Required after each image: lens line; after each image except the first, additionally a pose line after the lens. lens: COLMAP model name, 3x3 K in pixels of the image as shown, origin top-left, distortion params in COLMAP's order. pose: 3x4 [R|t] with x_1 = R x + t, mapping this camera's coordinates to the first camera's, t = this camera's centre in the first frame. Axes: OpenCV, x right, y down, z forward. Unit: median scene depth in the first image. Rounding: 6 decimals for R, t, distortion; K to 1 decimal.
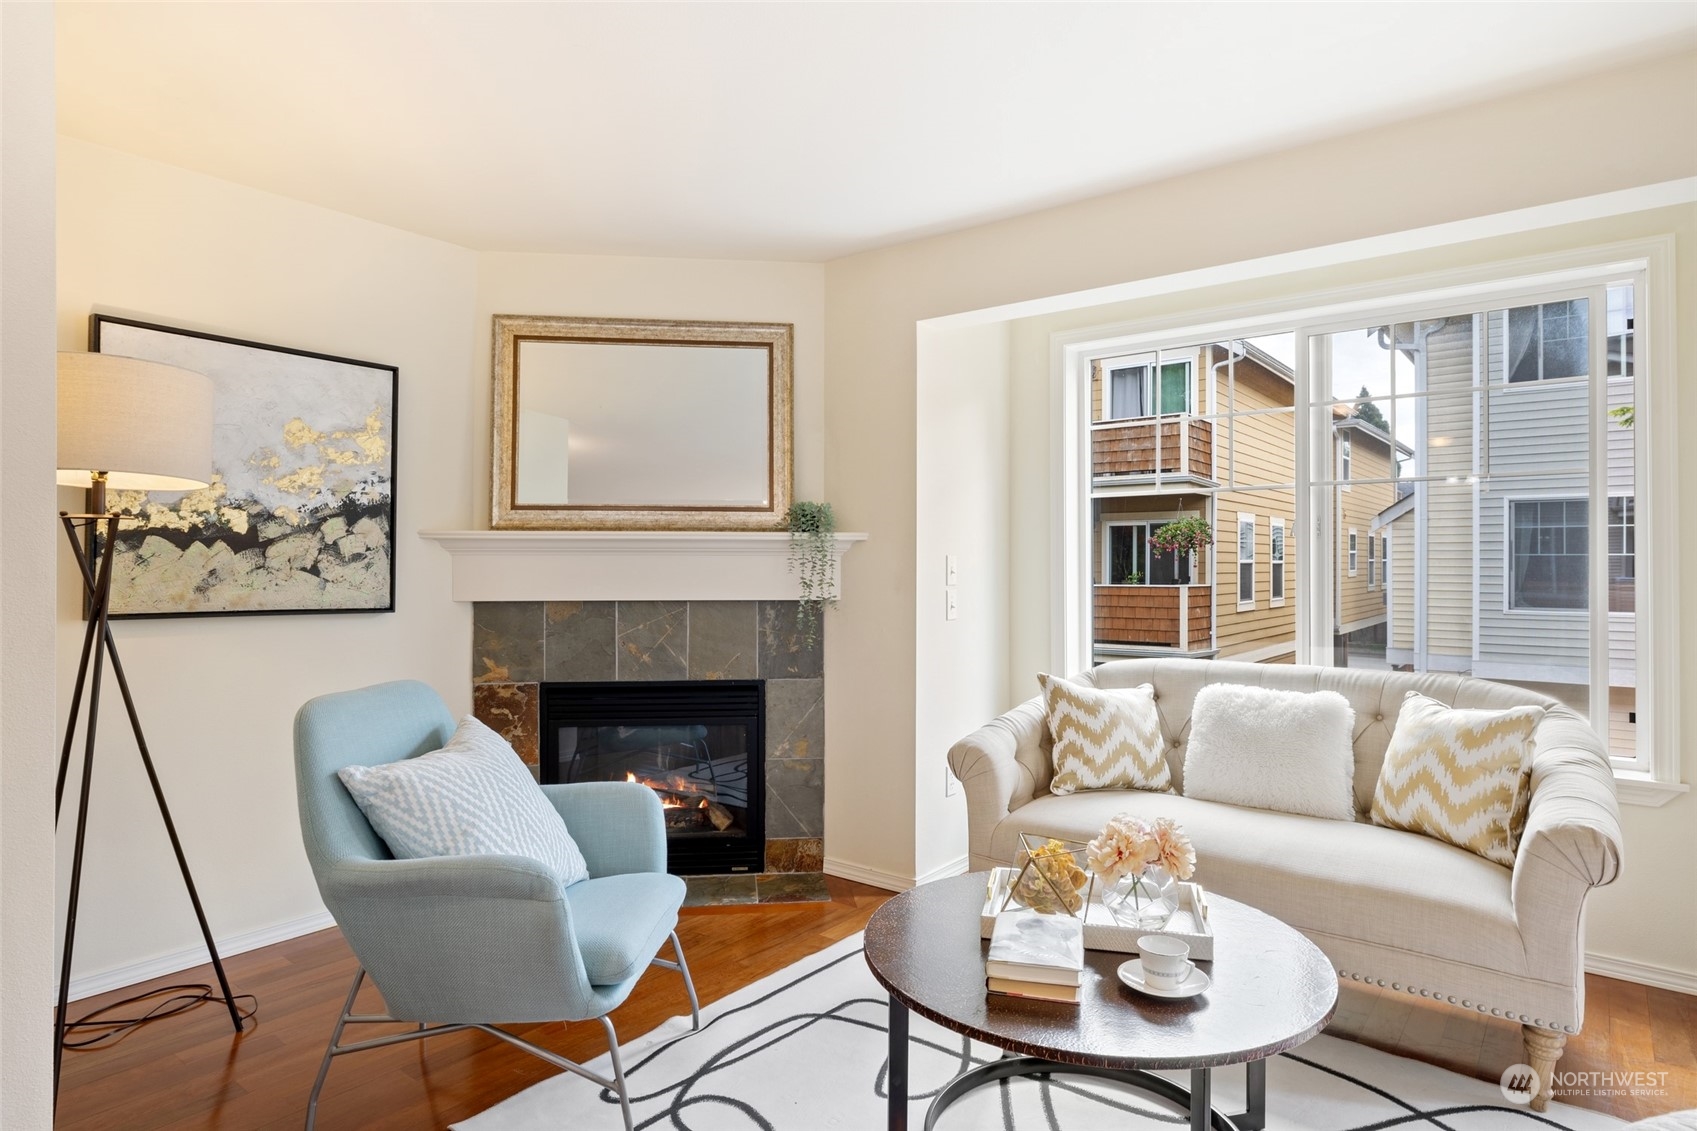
lens RADIAL K [[955.2, 0, 850.1], [0, 955.2, 557.9], [0, 0, 1]] dist [0.000430, -0.000618]
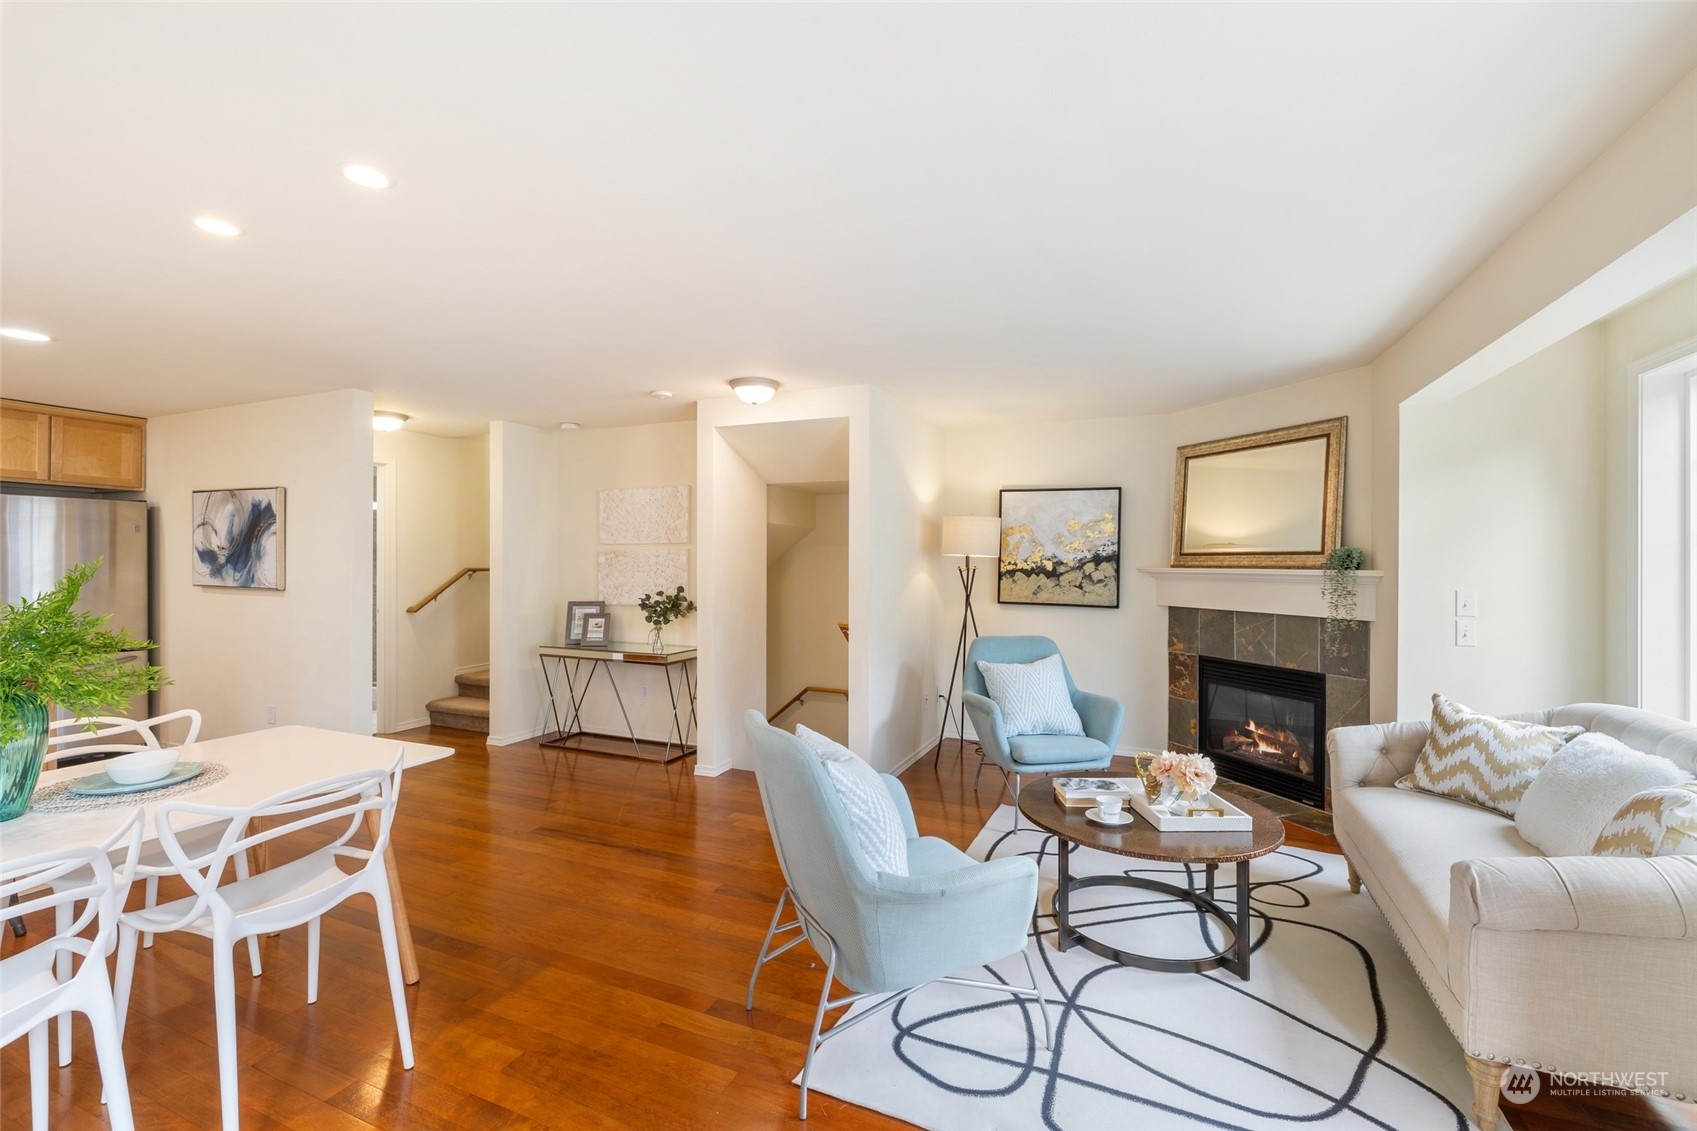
lens RADIAL K [[728.8, 0, 851.8], [0, 728.8, 564.8], [0, 0, 1]] dist [0.003816, 0.000479]
pose [[0.252170, 0.004349, -0.967673, 0.902713], [-0.000052, 0.999990, 0.004481, -0.044077], [0.967683, -0.001080, 0.252167, 0.066119]]
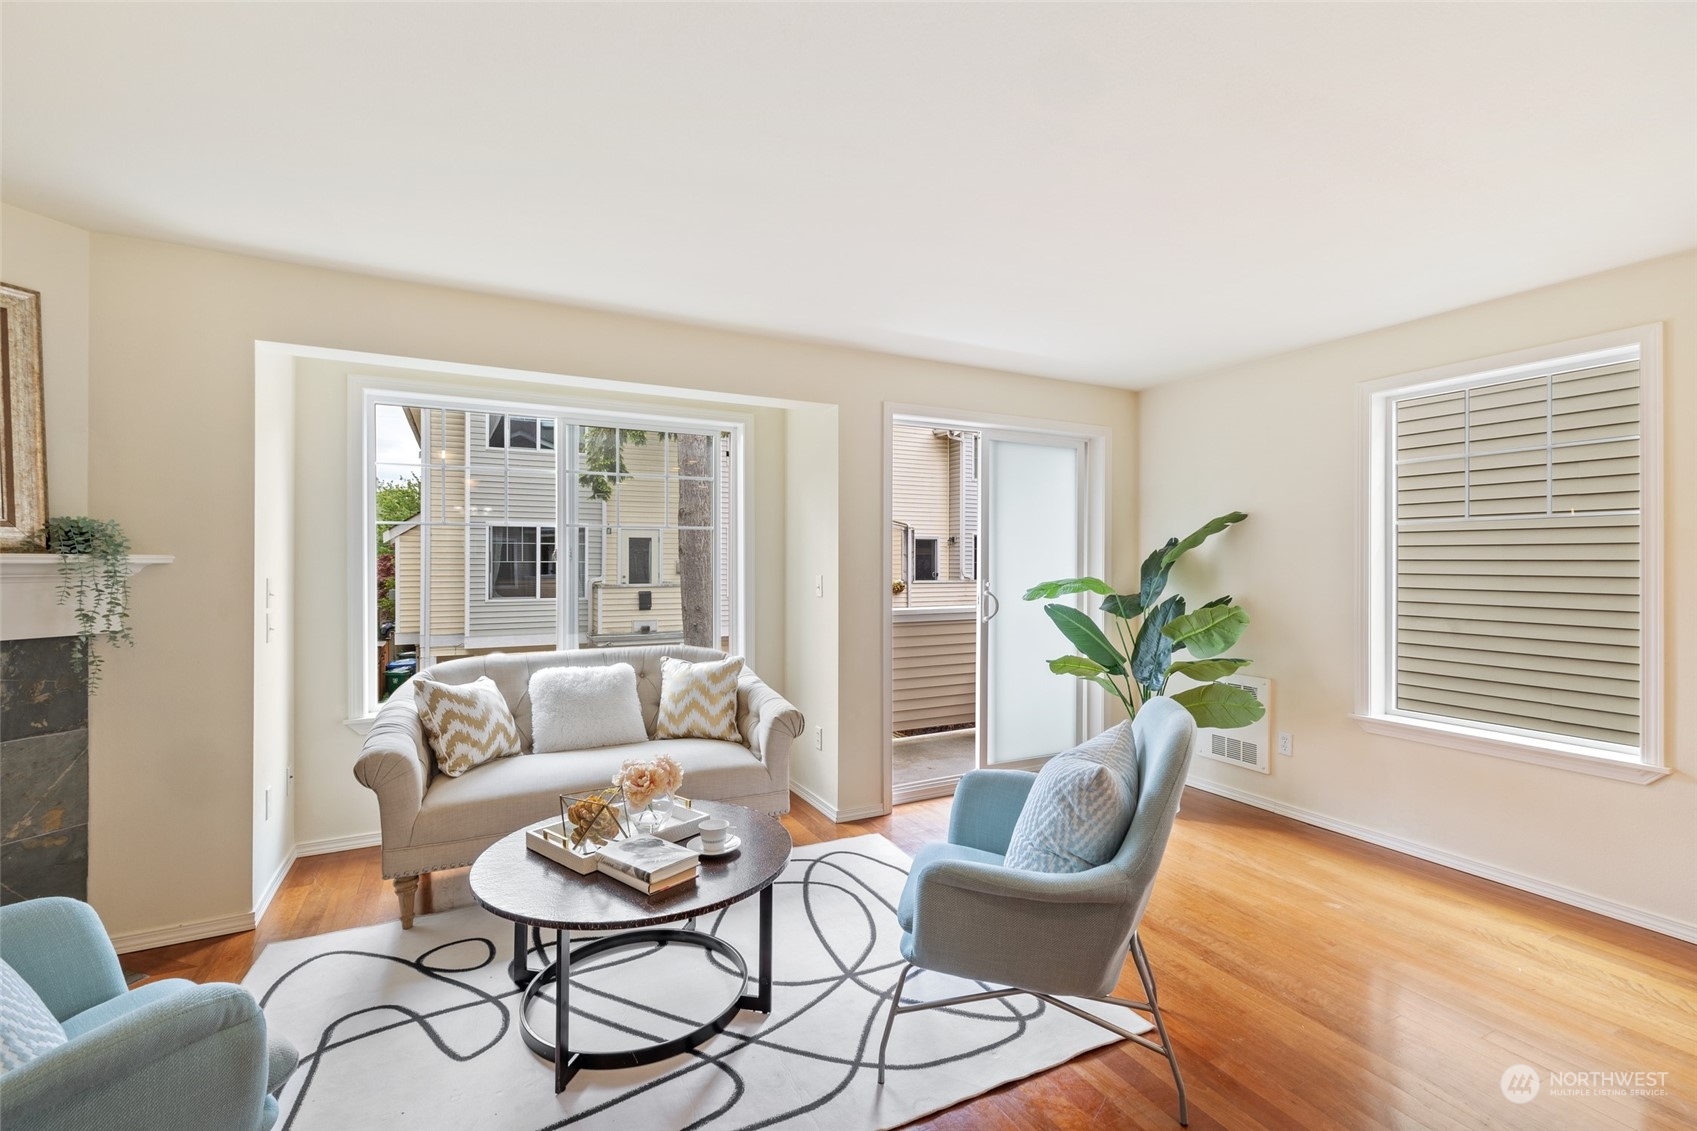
lens RADIAL K [[728.8, 0, 851.8], [0, 728.8, 564.8], [0, 0, 1]] dist [0.003816, 0.000479]
pose [[0.417266, -0.002890, 0.908780, -0.390434], [-0.003538, 0.999982, 0.004805, -0.026041], [-0.908778, -0.005221, 0.417248, 0.147017]]
